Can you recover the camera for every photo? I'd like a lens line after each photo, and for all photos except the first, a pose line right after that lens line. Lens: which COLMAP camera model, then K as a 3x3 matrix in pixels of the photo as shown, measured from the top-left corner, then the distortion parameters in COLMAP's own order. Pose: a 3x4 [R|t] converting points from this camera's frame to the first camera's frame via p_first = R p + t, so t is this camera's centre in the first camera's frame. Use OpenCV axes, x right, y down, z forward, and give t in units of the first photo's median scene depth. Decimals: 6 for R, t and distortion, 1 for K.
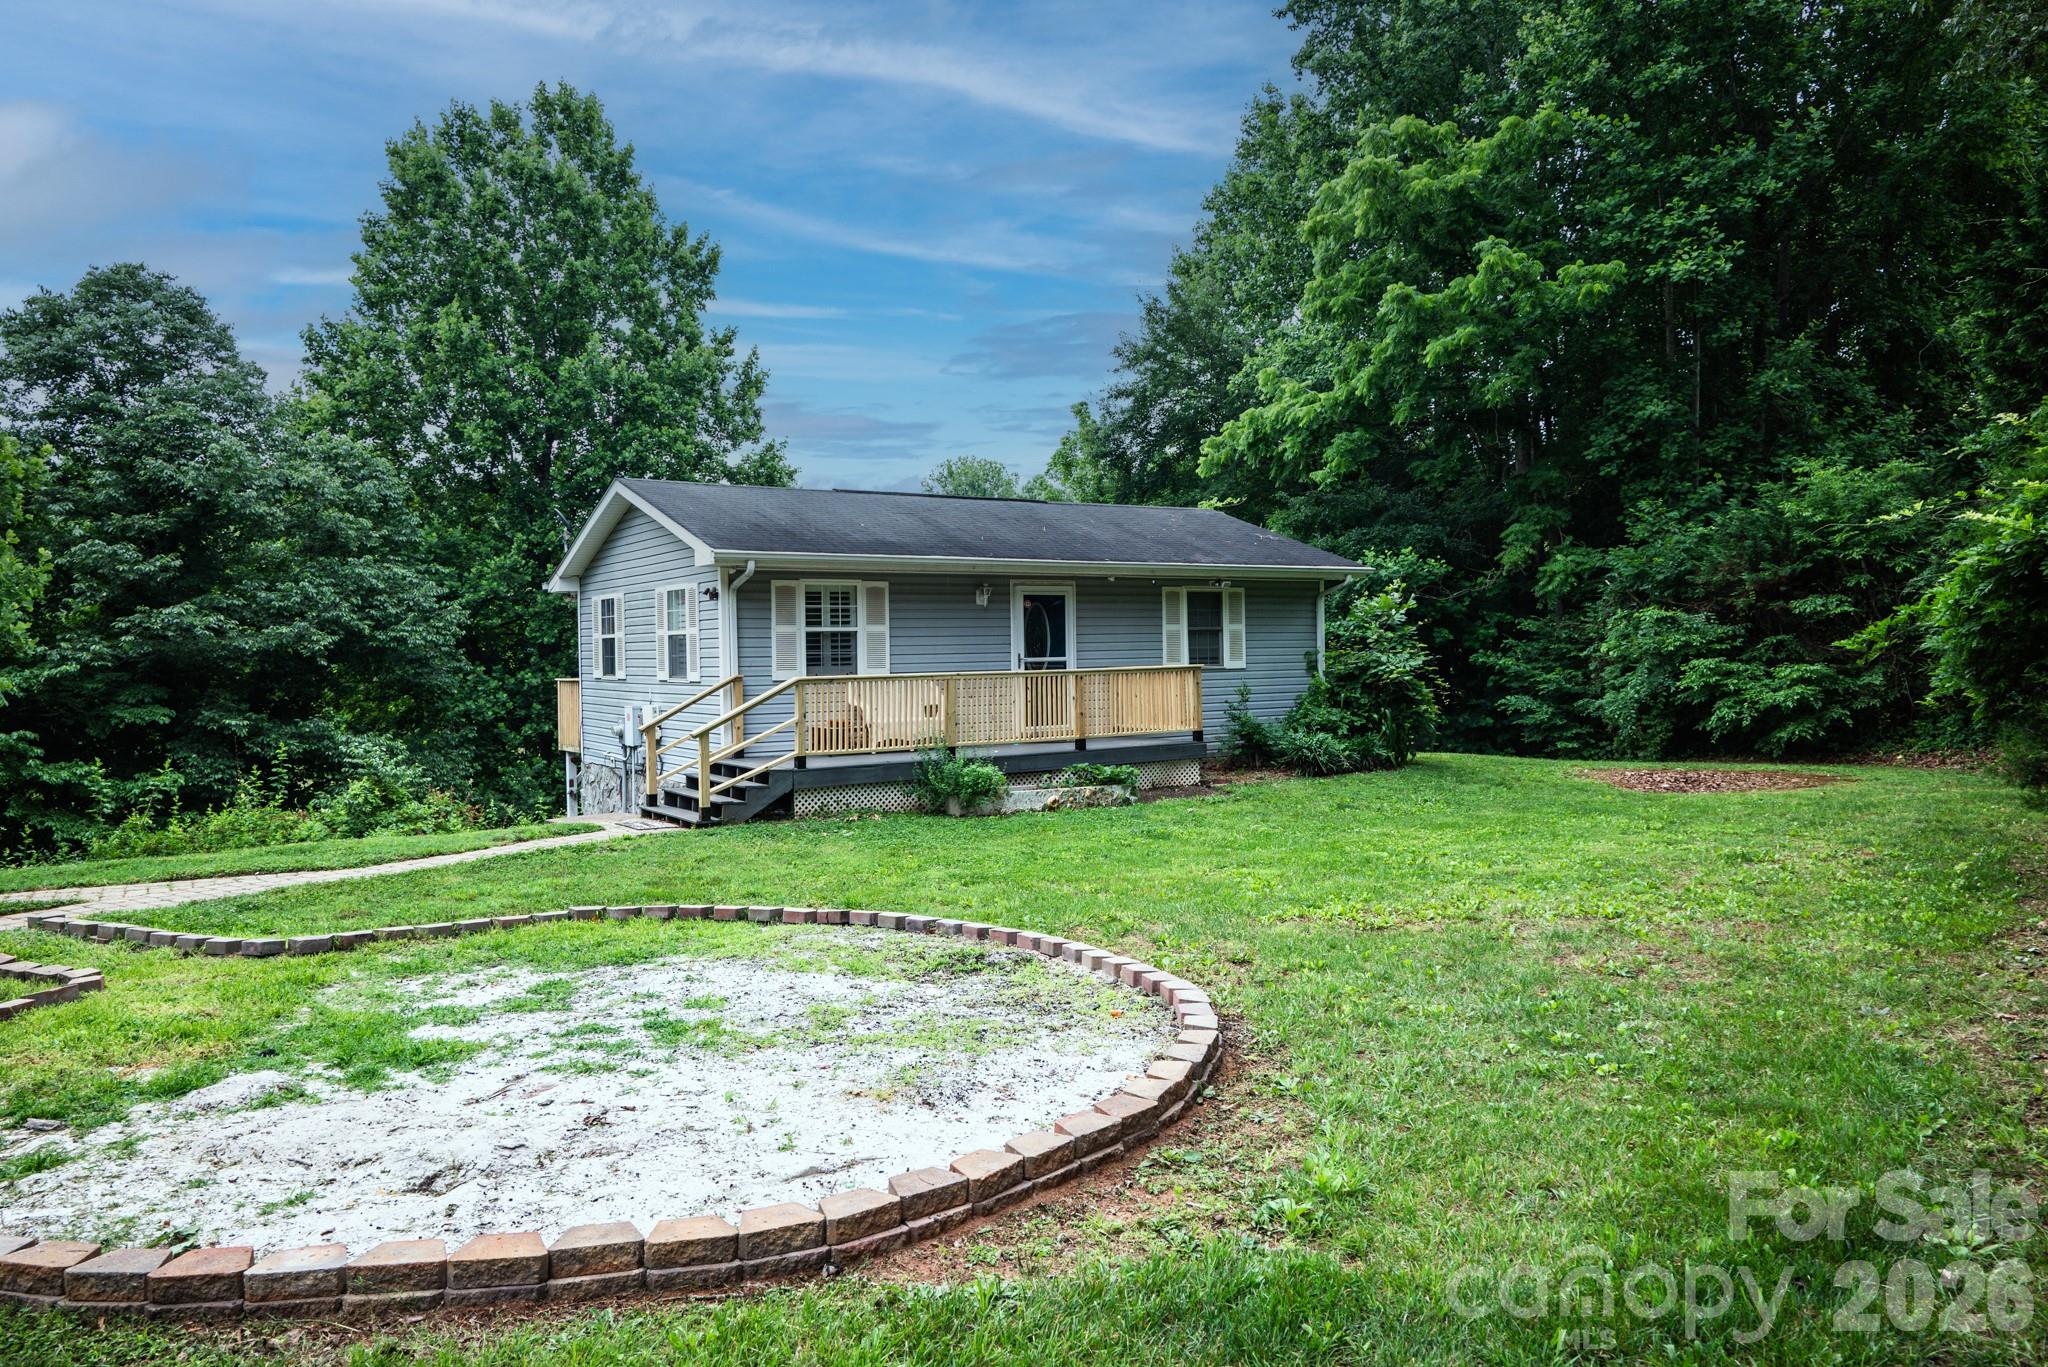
lens RADIAL K [[1388.7, 0, 1018.6], [0, 1388.7, 673.7], [0, 0, 1]] dist [0.005960, -0.005957]
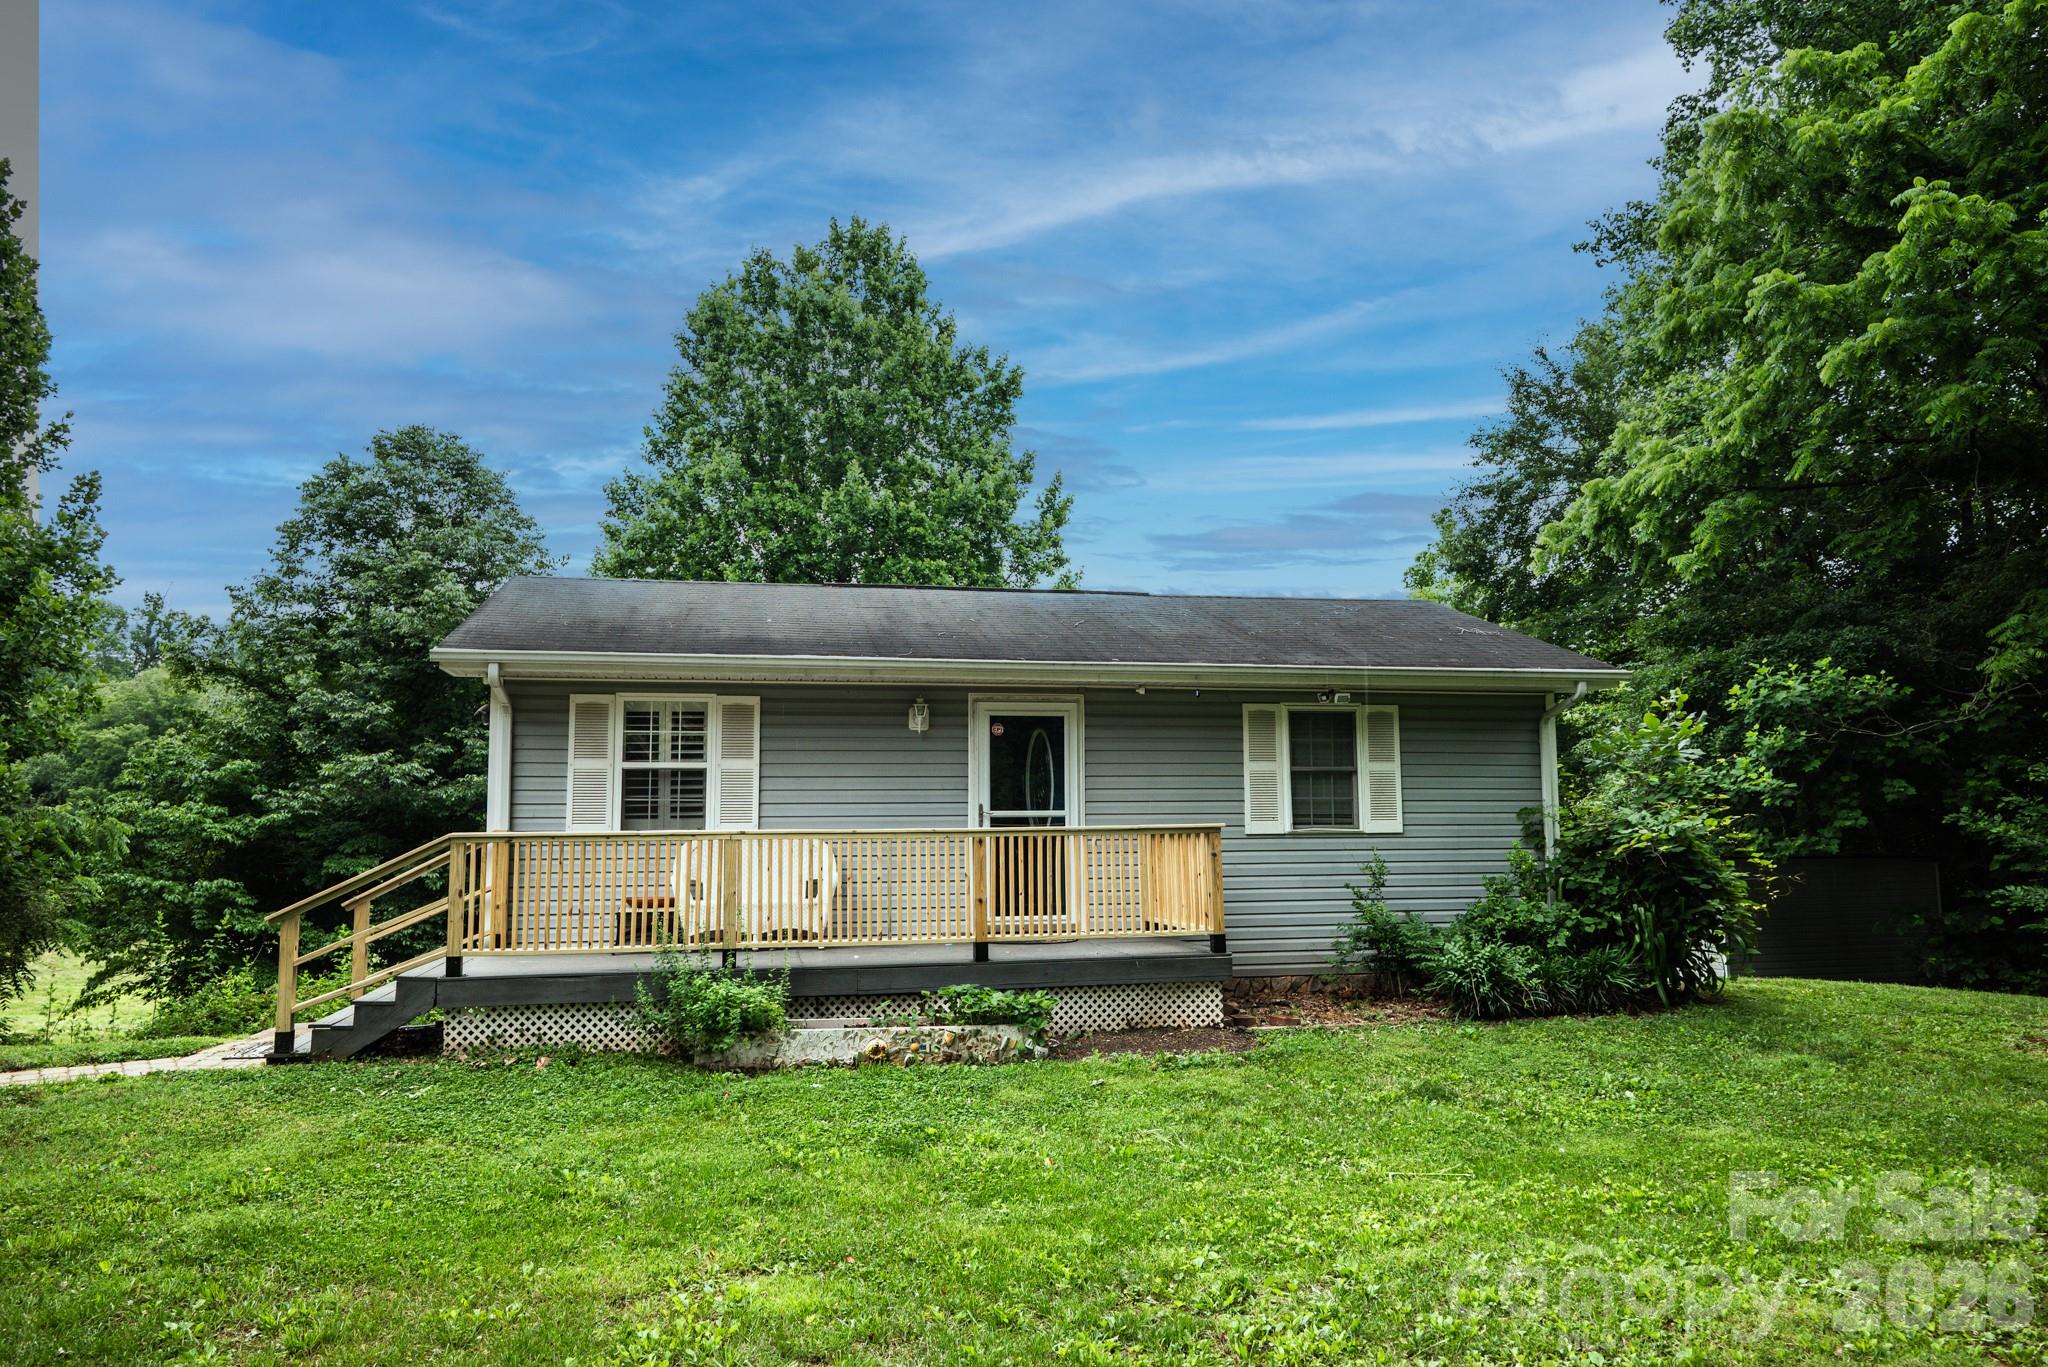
lens RADIAL K [[1388.7, 0, 1020.7], [0, 1388.7, 696.4], [0, 0, 1]] dist [0.005960, -0.005957]
pose [[0.933966, -0.020172, -0.356793, 0.228432], [-0.015609, 0.995150, -0.097123, -0.001388], [0.357021, 0.096278, 0.929121, 0.346058]]
